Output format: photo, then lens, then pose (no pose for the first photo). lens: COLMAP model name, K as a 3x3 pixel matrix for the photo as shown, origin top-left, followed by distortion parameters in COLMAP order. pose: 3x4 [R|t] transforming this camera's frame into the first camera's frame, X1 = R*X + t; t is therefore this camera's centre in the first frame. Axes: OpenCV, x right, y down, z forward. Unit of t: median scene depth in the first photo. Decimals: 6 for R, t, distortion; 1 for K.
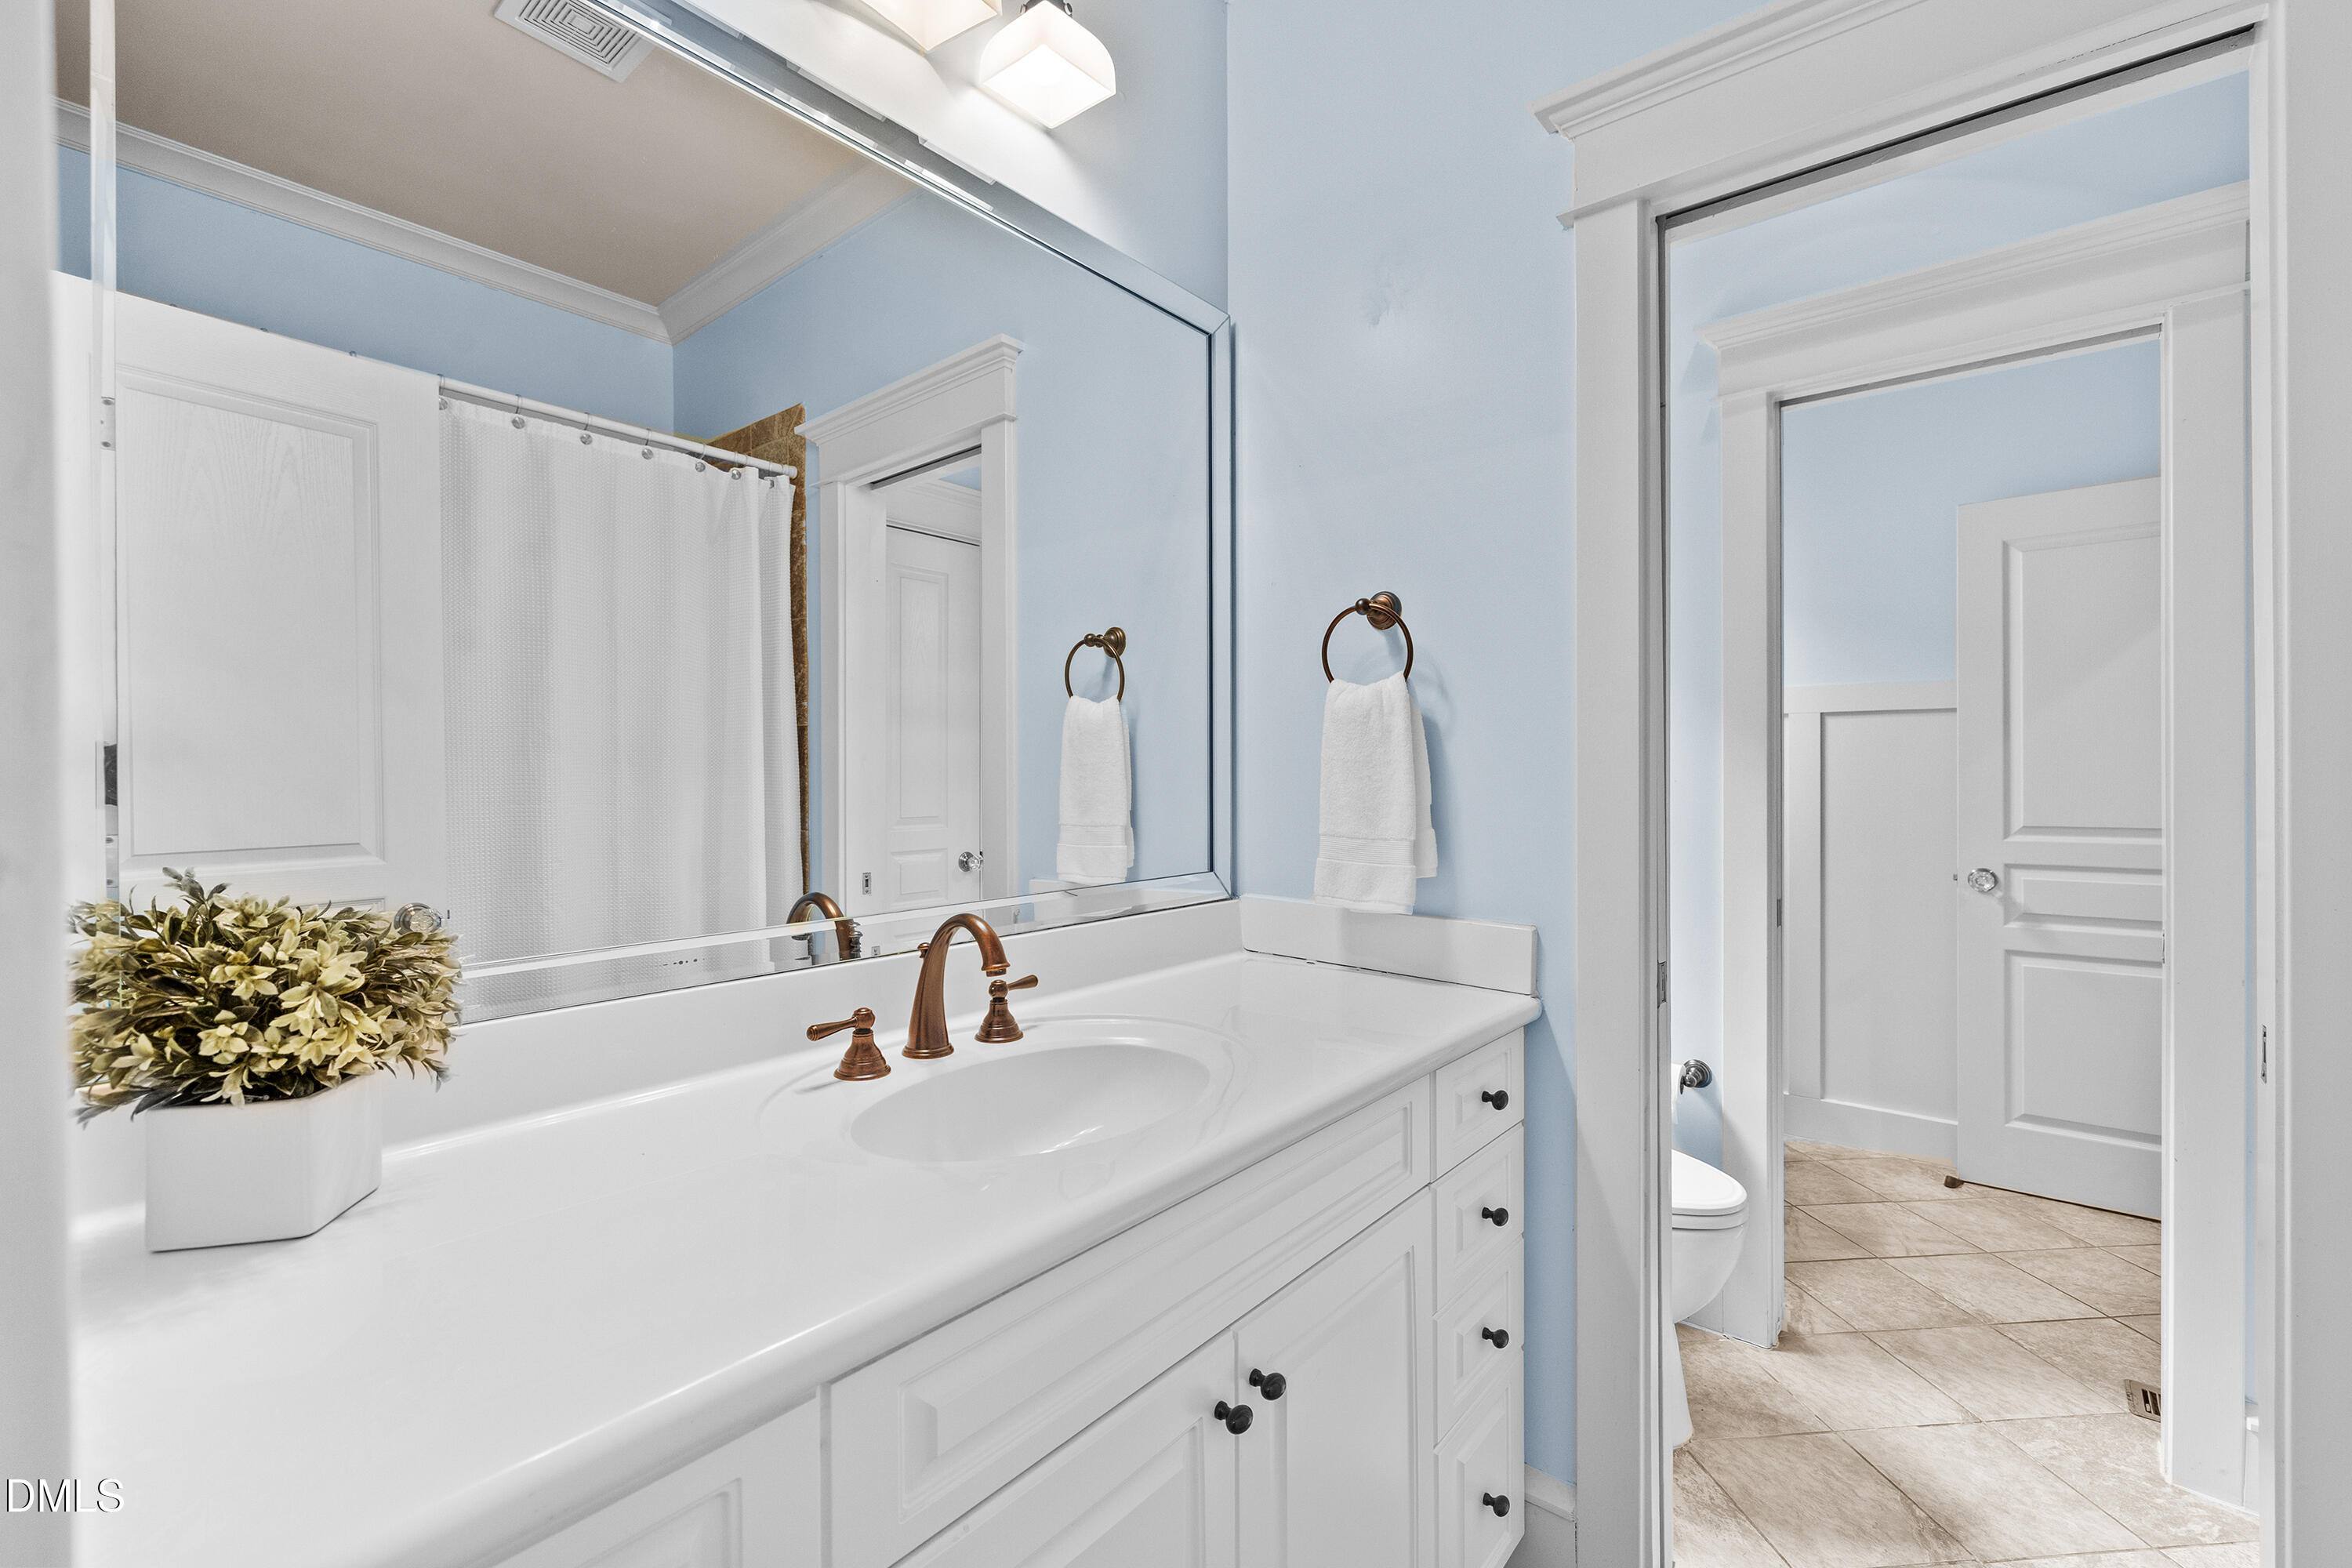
lens RADIAL K [[994.0, 0, 1174.2], [0, 994.0, 783.9], [0, 0, 1]] dist [-0.002045, -0.000280]
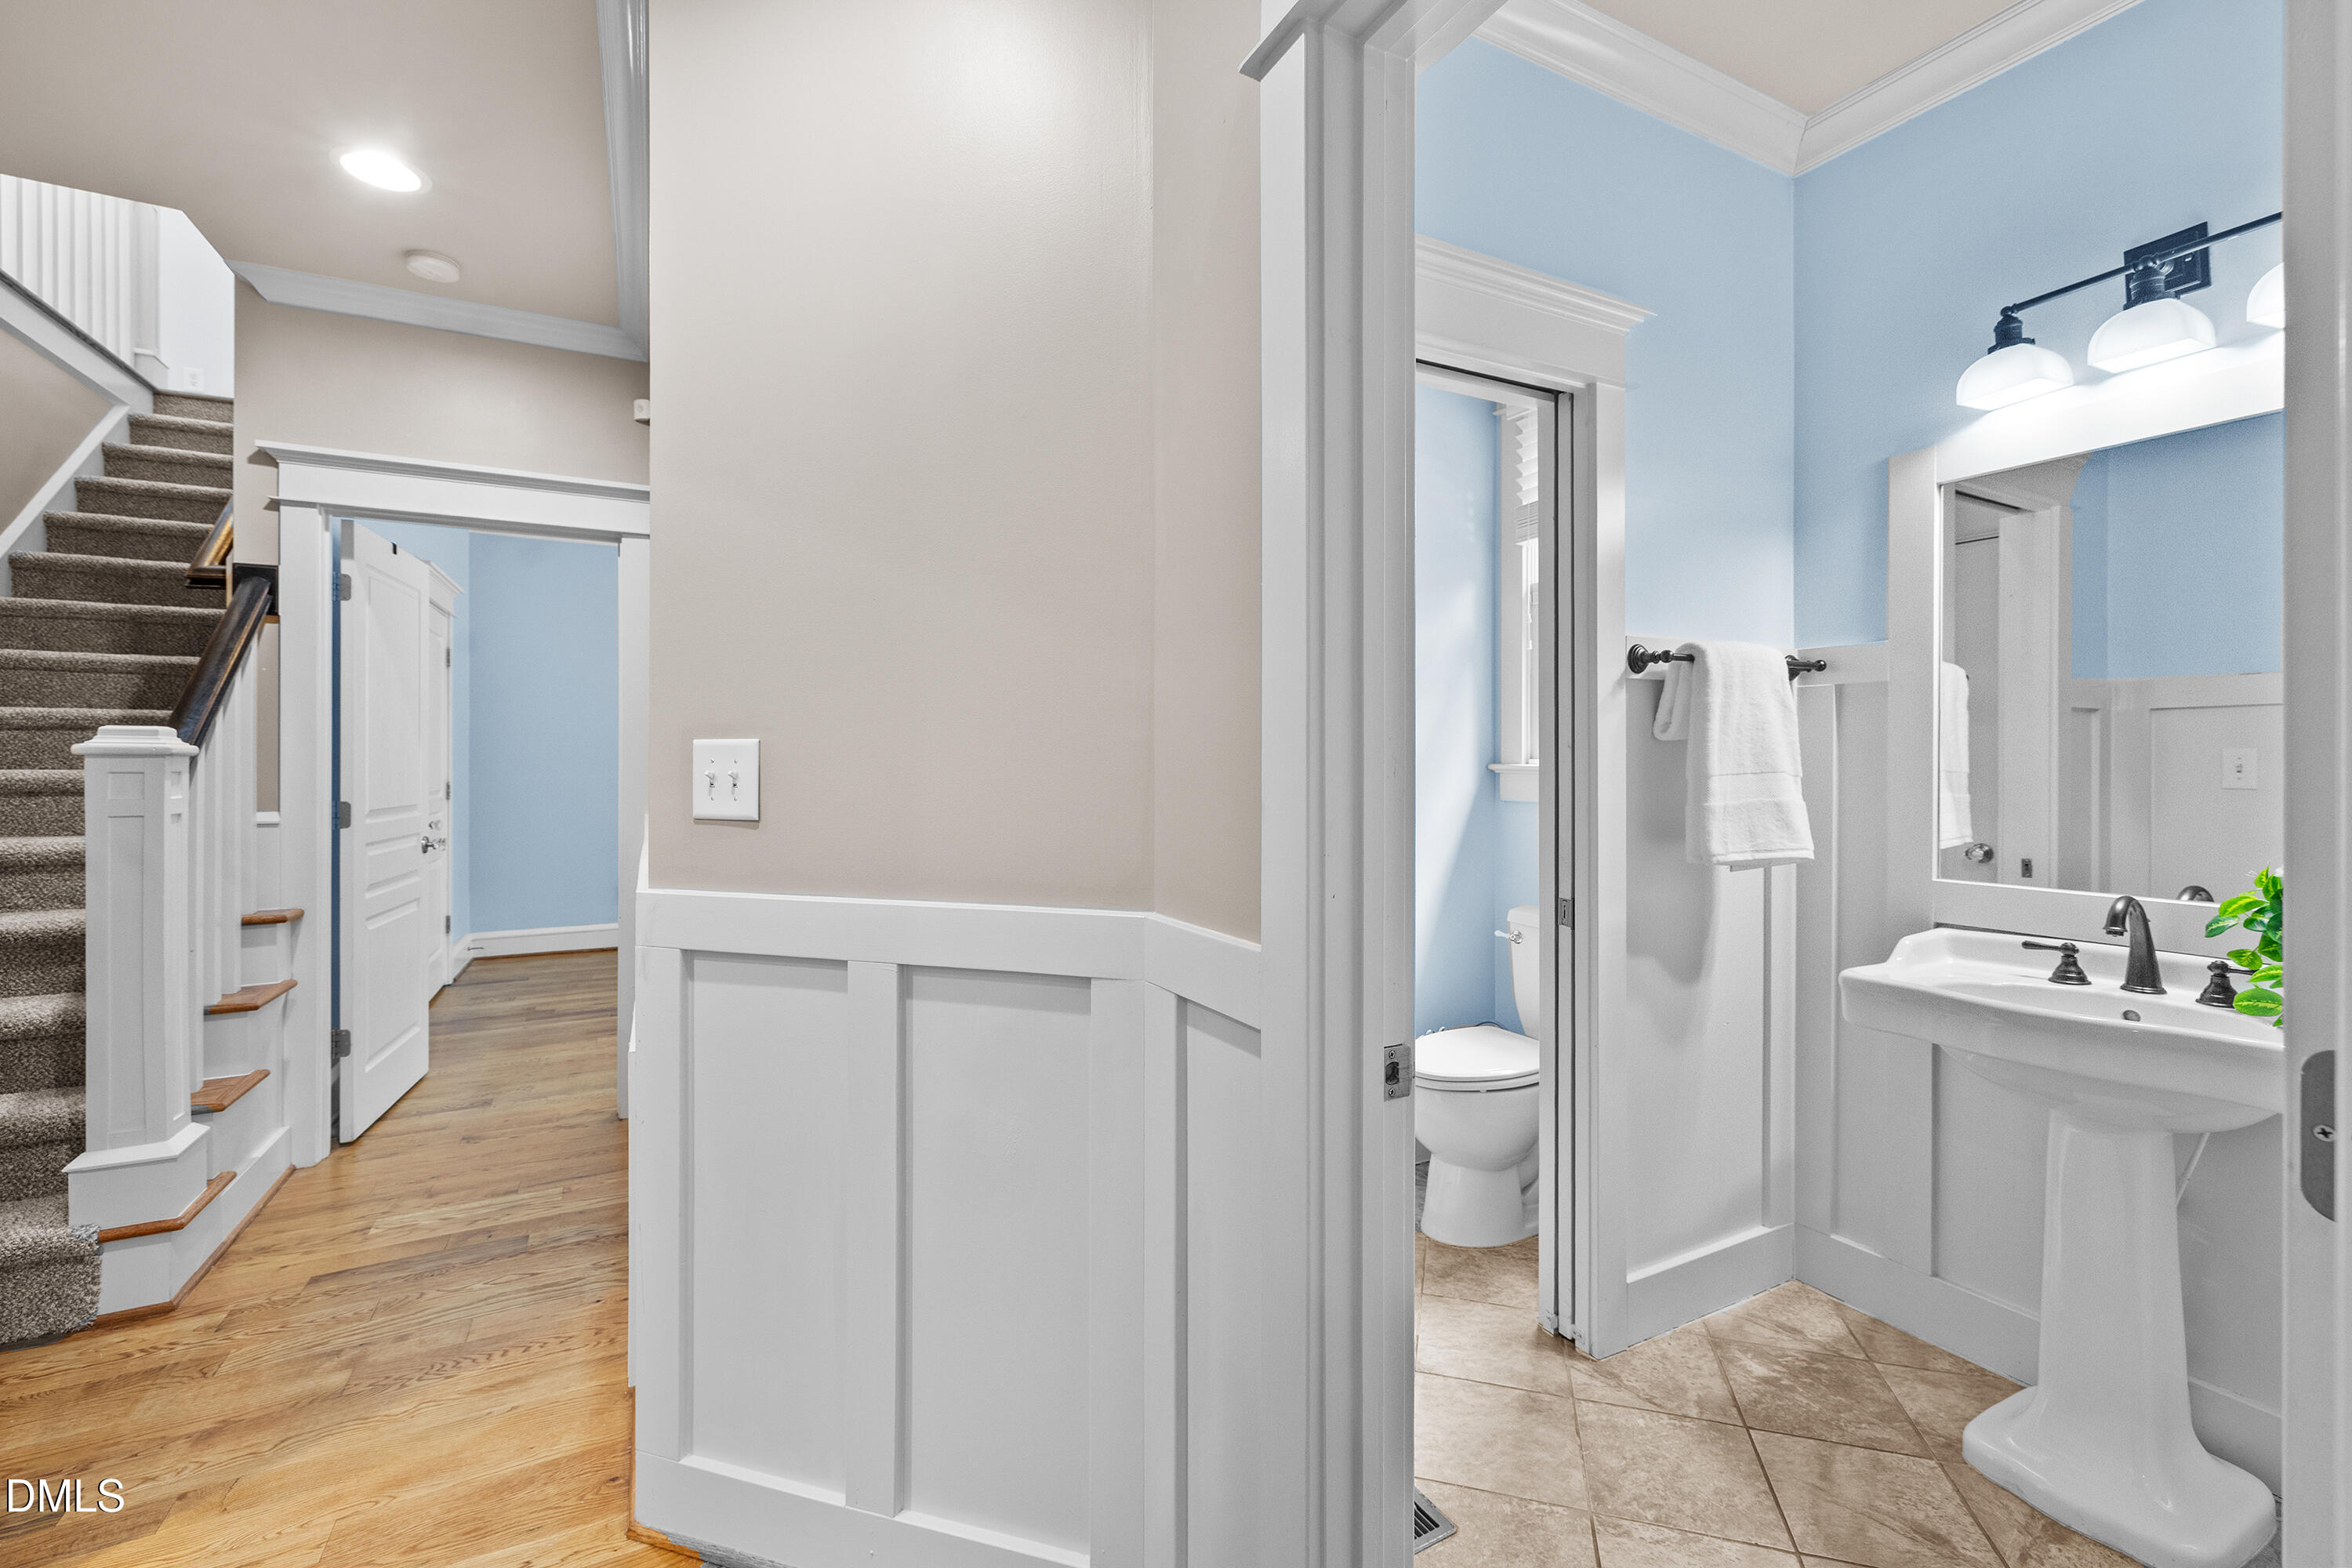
lens RADIAL K [[994.0, 0, 1176.1], [0, 994.0, 770.7], [0, 0, 1]] dist [-0.002045, -0.000280]
pose [[-0.381161, 0.010591, -0.924448, 1.672811], [0.000880, 0.999938, 0.011093, -0.025060], [0.924508, 0.003415, -0.381146, 1.021830]]
